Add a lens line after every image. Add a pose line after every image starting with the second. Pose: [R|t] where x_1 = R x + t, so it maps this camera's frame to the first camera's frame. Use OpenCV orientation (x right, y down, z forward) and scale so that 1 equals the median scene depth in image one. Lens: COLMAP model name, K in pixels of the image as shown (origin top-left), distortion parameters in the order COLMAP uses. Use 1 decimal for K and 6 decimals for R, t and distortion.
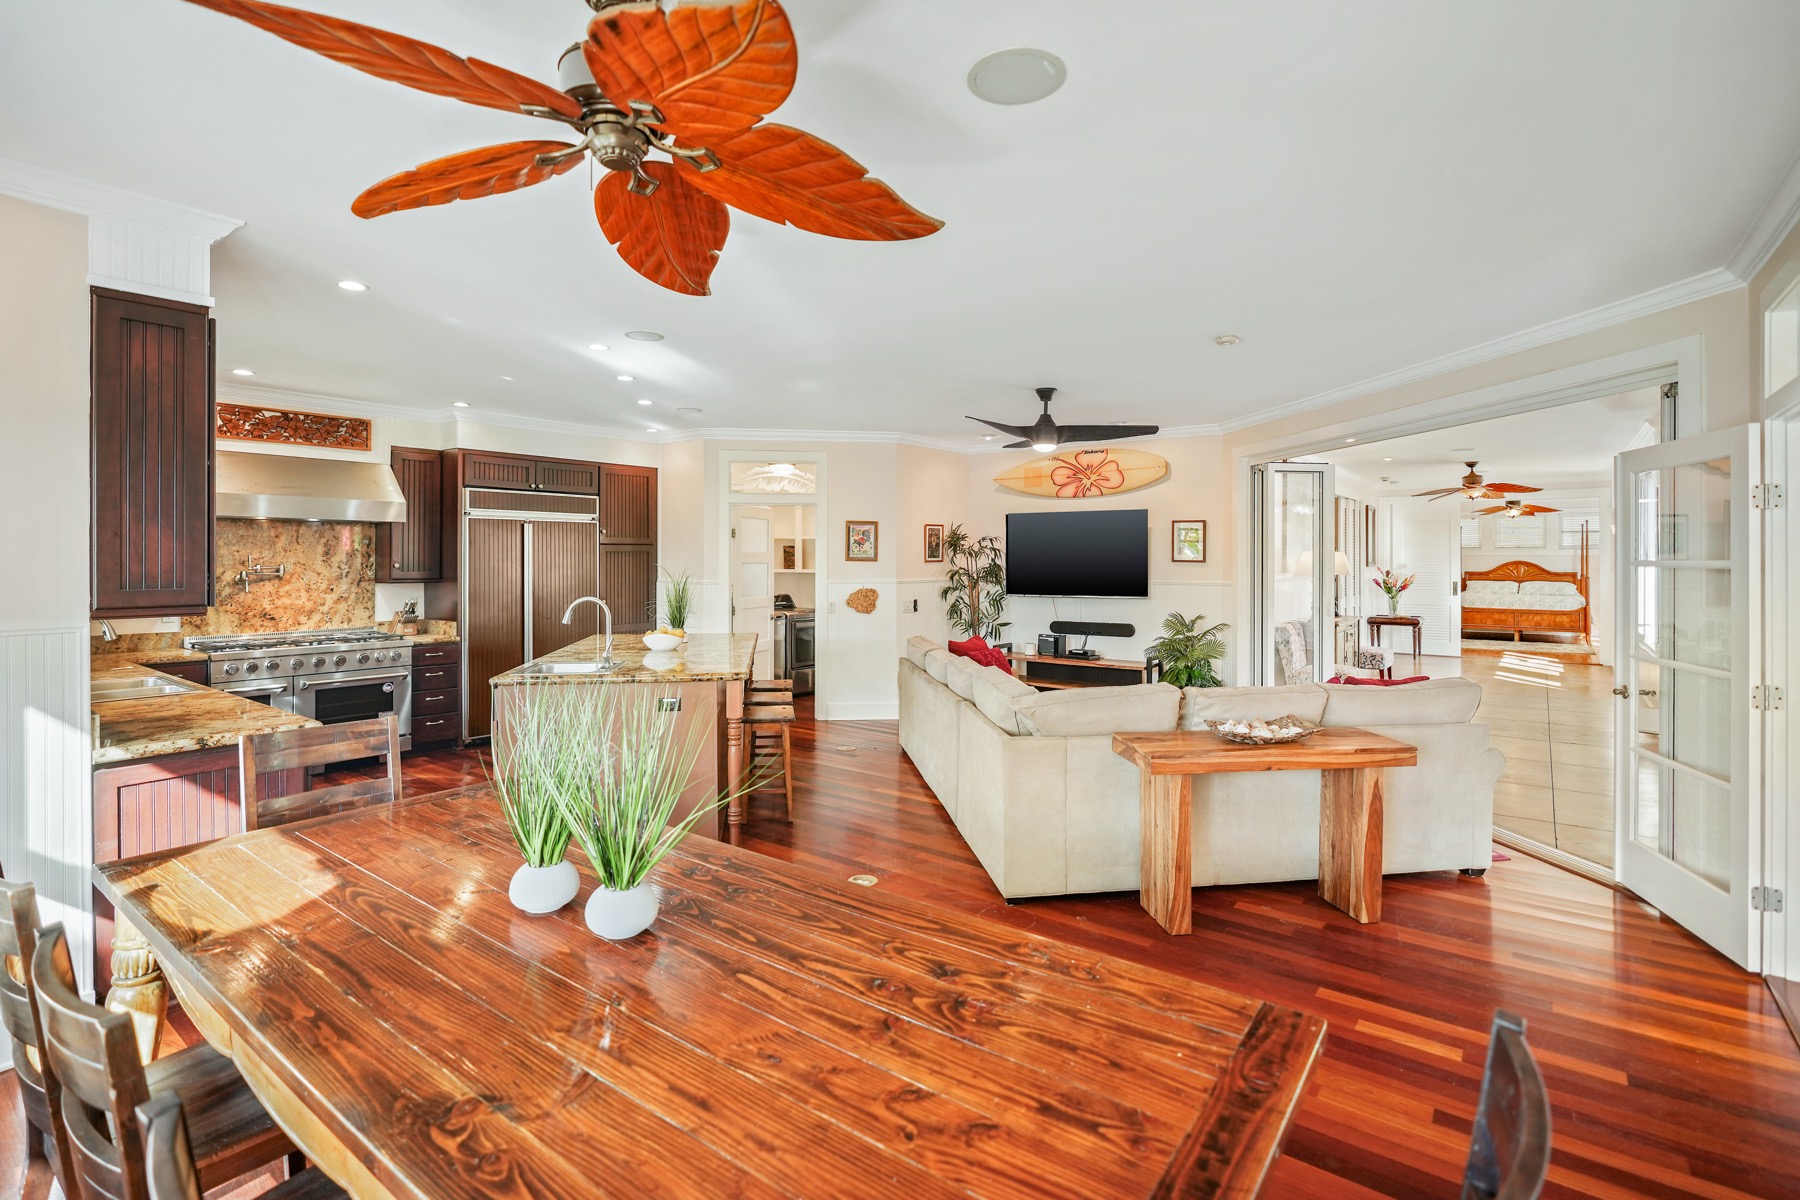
lens RADIAL K [[850.4, 0, 892.3], [0, 850.4, 560.3], [0, 0, 1]] dist [-0.003104, -0.000240]
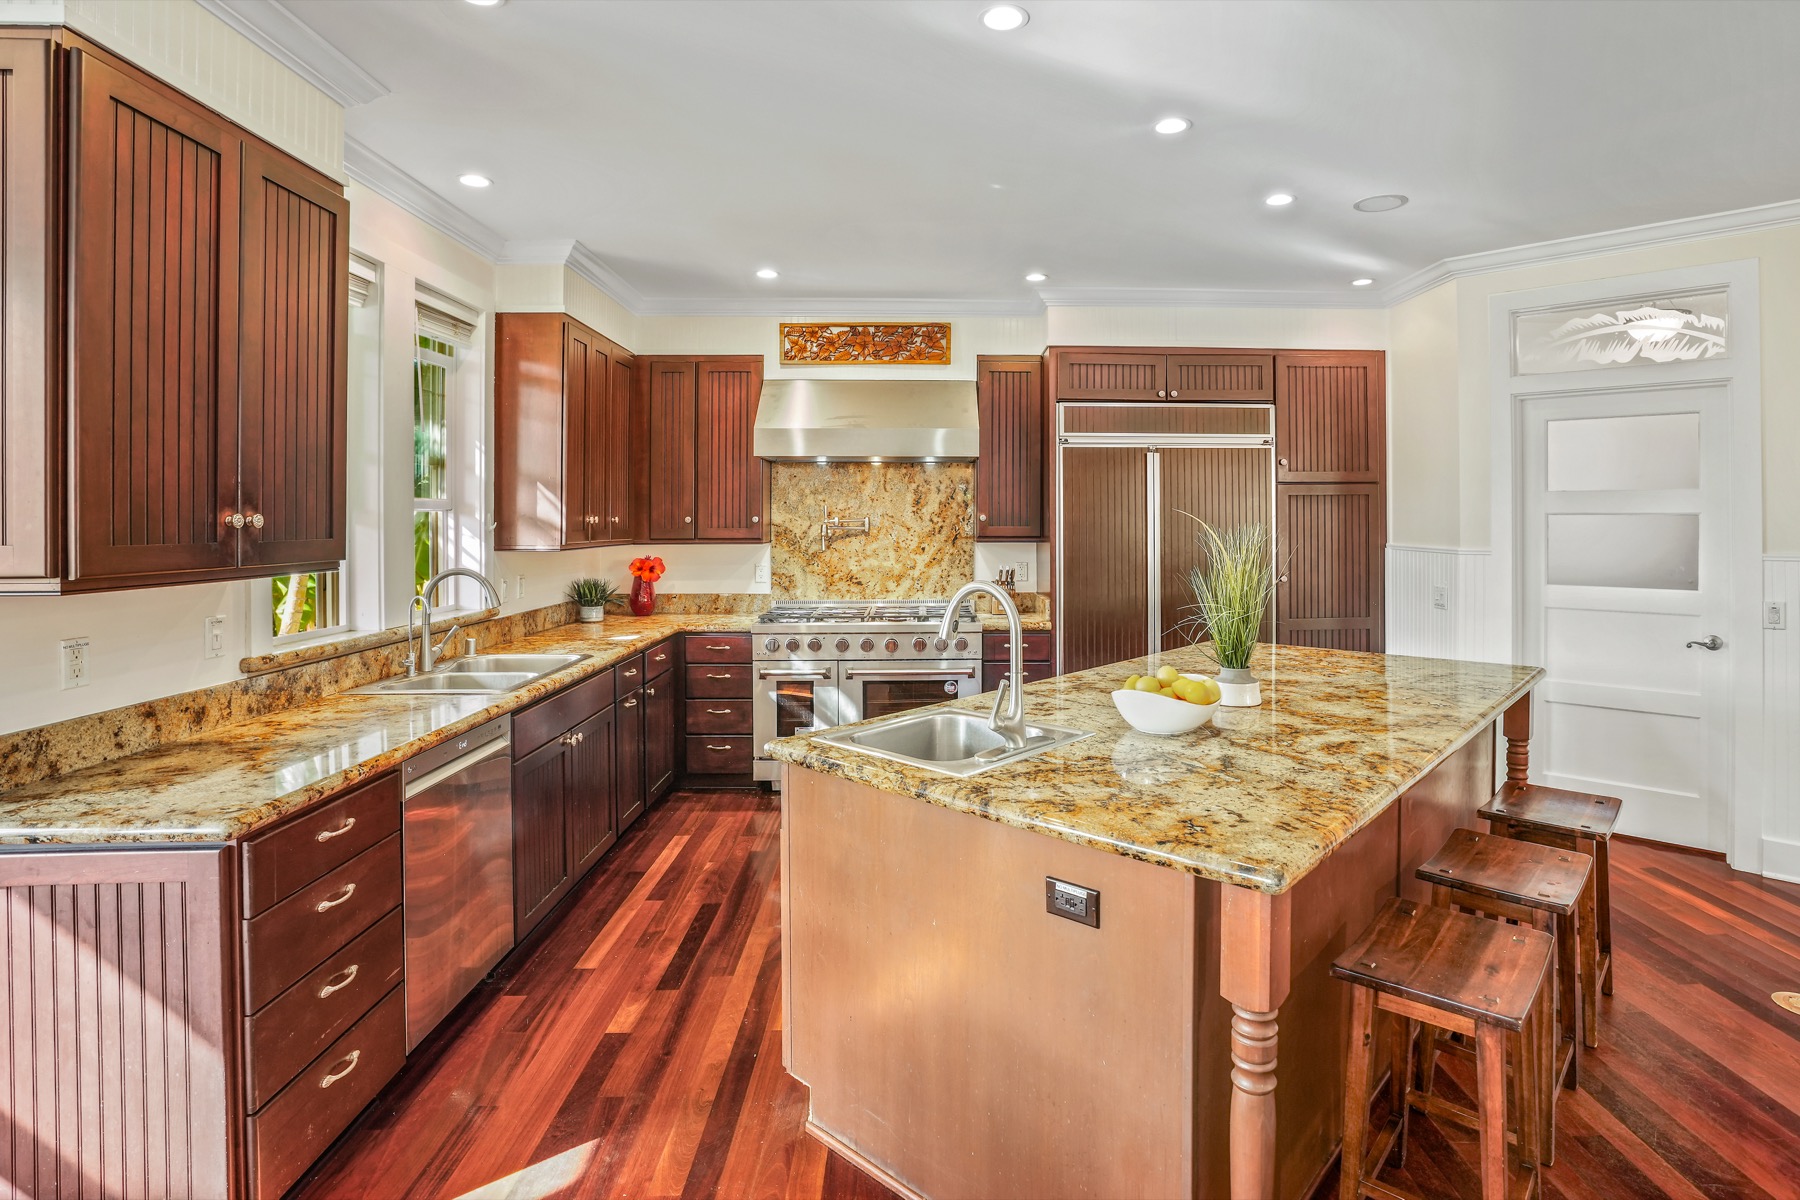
lens RADIAL K [[902.2, 0, 959.6], [0, 902.2, 517.8], [0, 0, 1]] dist [-0.048320, 0.002193]
pose [[0.654478, -0.005247, -0.756063, -0.011042], [0.001308, 0.999982, -0.005807, 0.010568], [0.756080, 0.002811, 0.654474, 0.480566]]
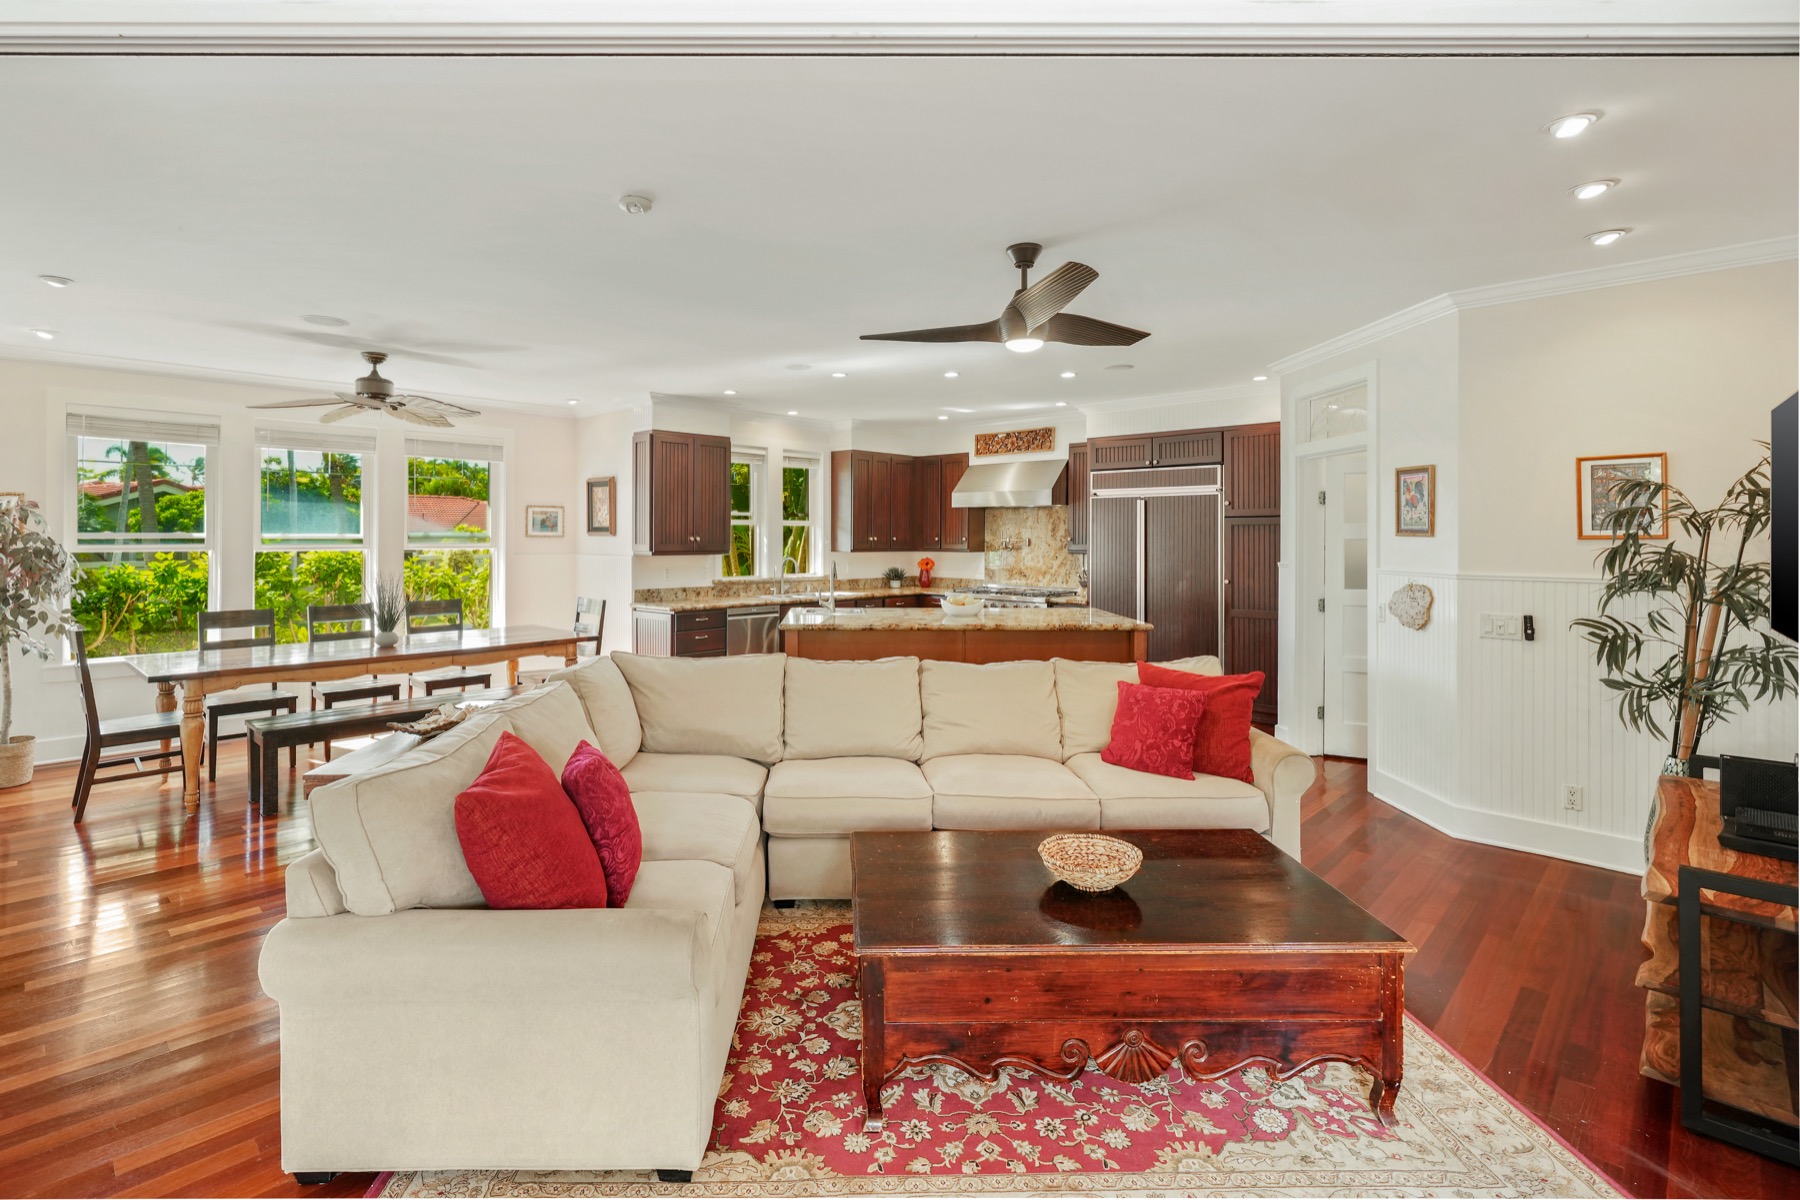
lens RADIAL K [[850.4, 0, 849.0], [0, 850.4, 535.2], [0, 0, 1]] dist [-0.003104, -0.000240]
pose [[-0.124372, -0.002517, -0.992232, 0.697343], [-0.006700, 0.999976, -0.001696, 0.004592], [0.992213, 0.006437, -0.124386, 0.839288]]
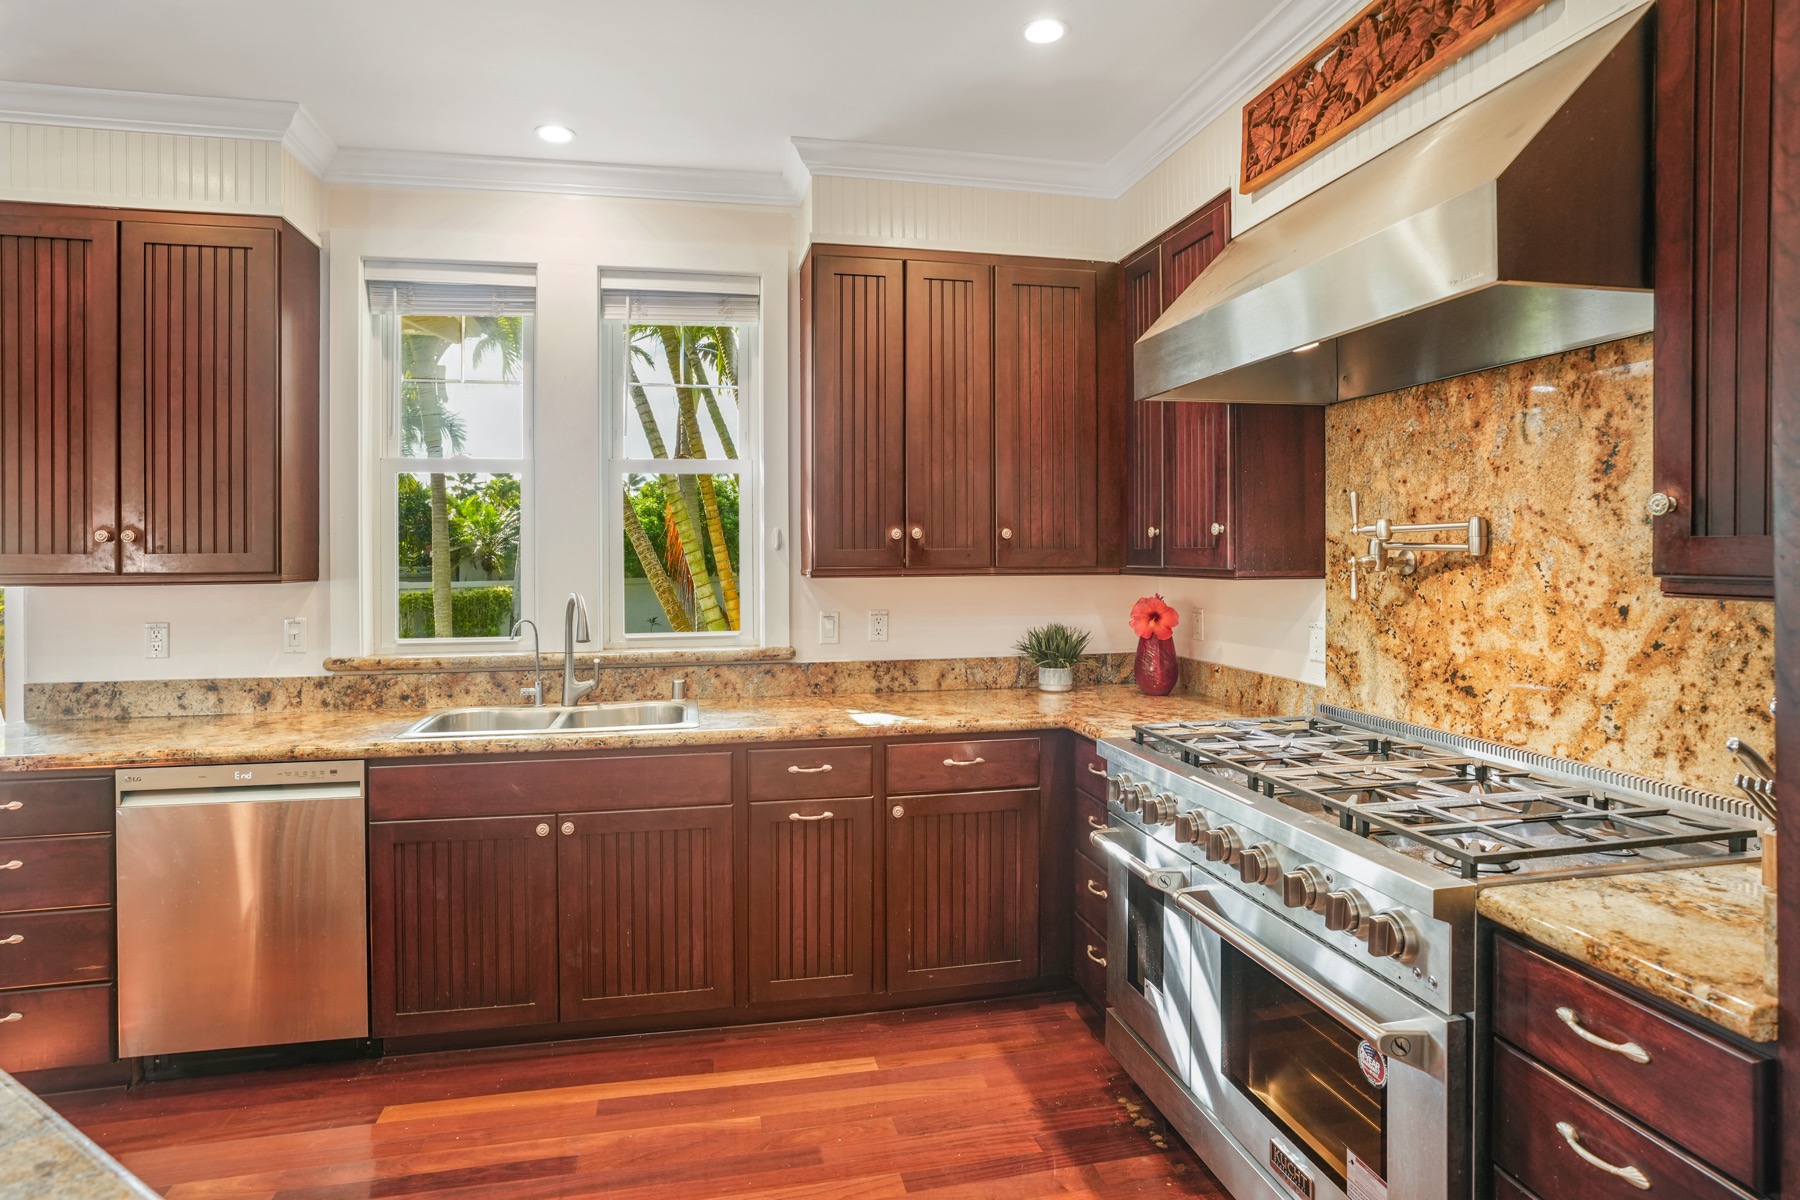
lens RADIAL K [[969.0, 0, 905.5], [0, 969.0, 565.8], [0, 0, 1]] dist [-0.032451, 0.000139]
pose [[-0.633164, 0.008491, -0.773971, -0.312118], [-0.000038, 0.999939, 0.011001, 0.018124], [0.774018, 0.006995, -0.633125, 1.008933]]
